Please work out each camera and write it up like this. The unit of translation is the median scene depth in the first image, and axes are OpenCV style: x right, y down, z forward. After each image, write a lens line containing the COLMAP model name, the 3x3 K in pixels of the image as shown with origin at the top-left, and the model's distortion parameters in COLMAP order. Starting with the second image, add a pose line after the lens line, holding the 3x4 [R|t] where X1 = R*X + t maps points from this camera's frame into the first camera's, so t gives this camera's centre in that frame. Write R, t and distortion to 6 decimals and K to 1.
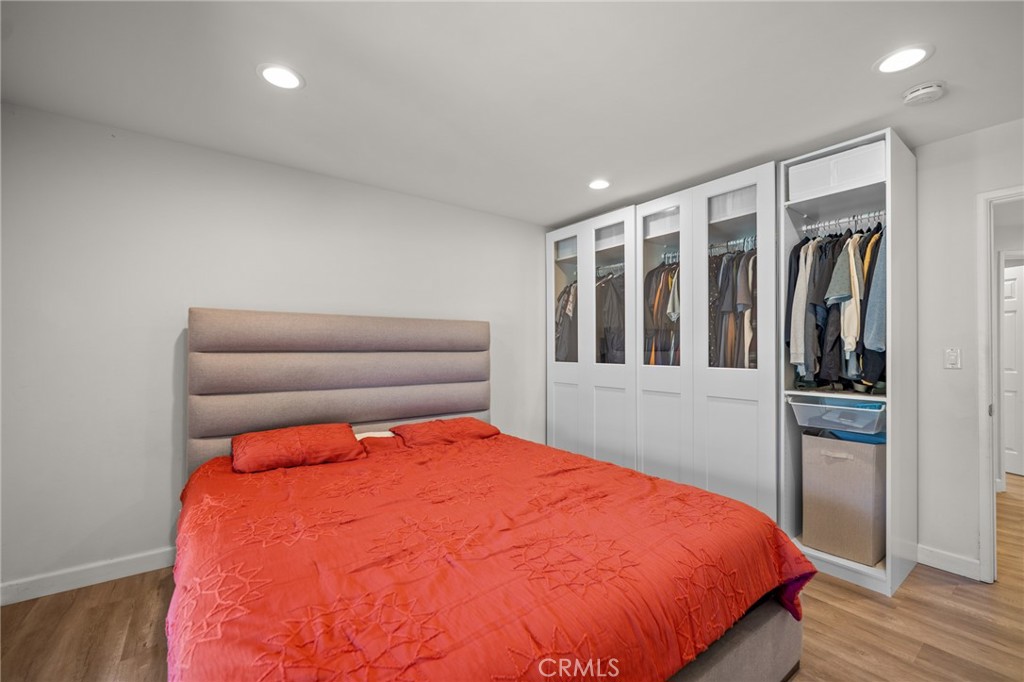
lens RADIAL K [[417.3, 0, 512.7], [0, 417.3, 346.3], [0, 0, 1]] dist [0.003021, -0.000699]
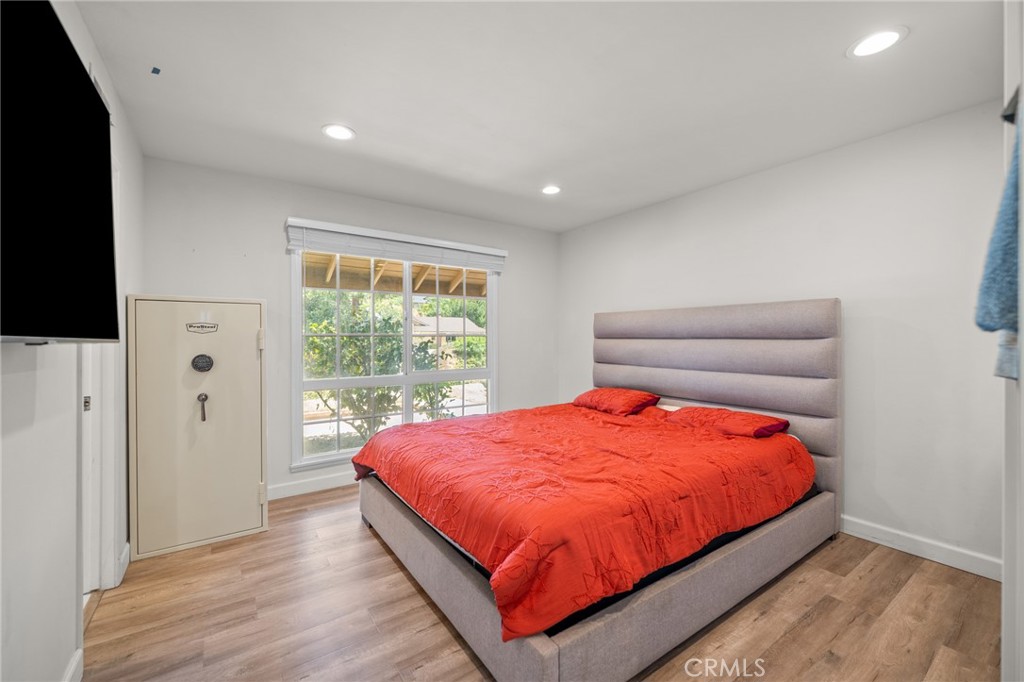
lens RADIAL K [[417.3, 0, 509.7], [0, 417.3, 338.3], [0, 0, 1]] dist [0.003021, -0.000699]
pose [[-0.019450, 0.002990, -0.999806, 0.832622], [0.010807, 0.999938, 0.002780, 0.004456], [0.999752, -0.010751, -0.019481, 0.542928]]
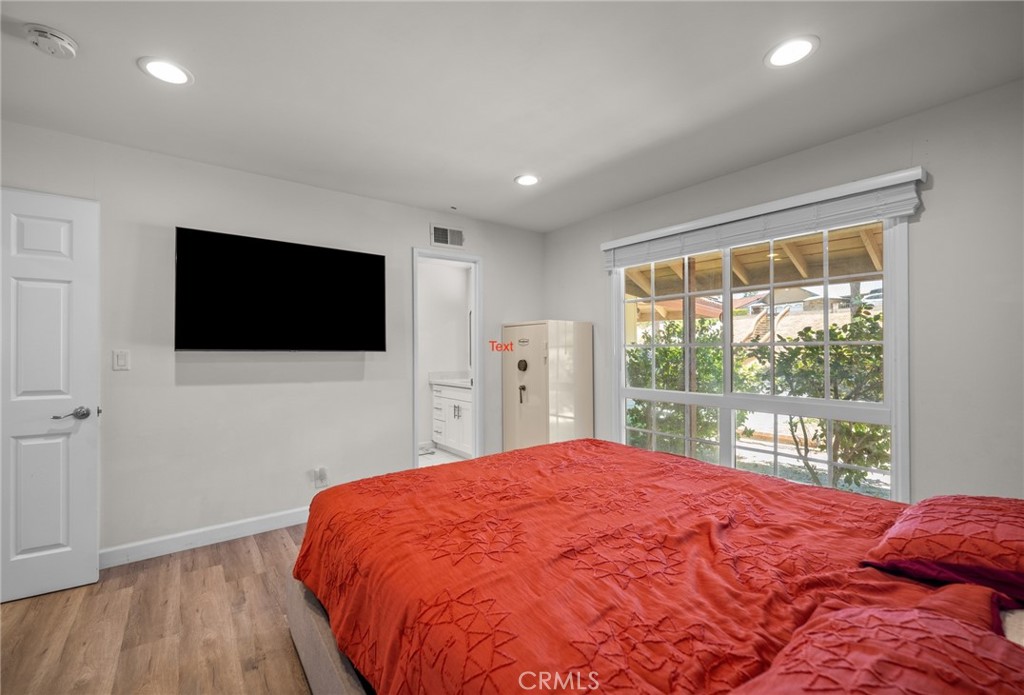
lens RADIAL K [[428.9, 0, 509.2], [0, 428.9, 344.5], [0, 0, 1]] dist [-0.015926, -0.000025]
pose [[-0.999512, 0.003990, -0.030994, 0.067419], [0.004636, 0.999773, -0.020810, 0.014235], [0.030904, -0.020944, -0.999303, 1.236863]]
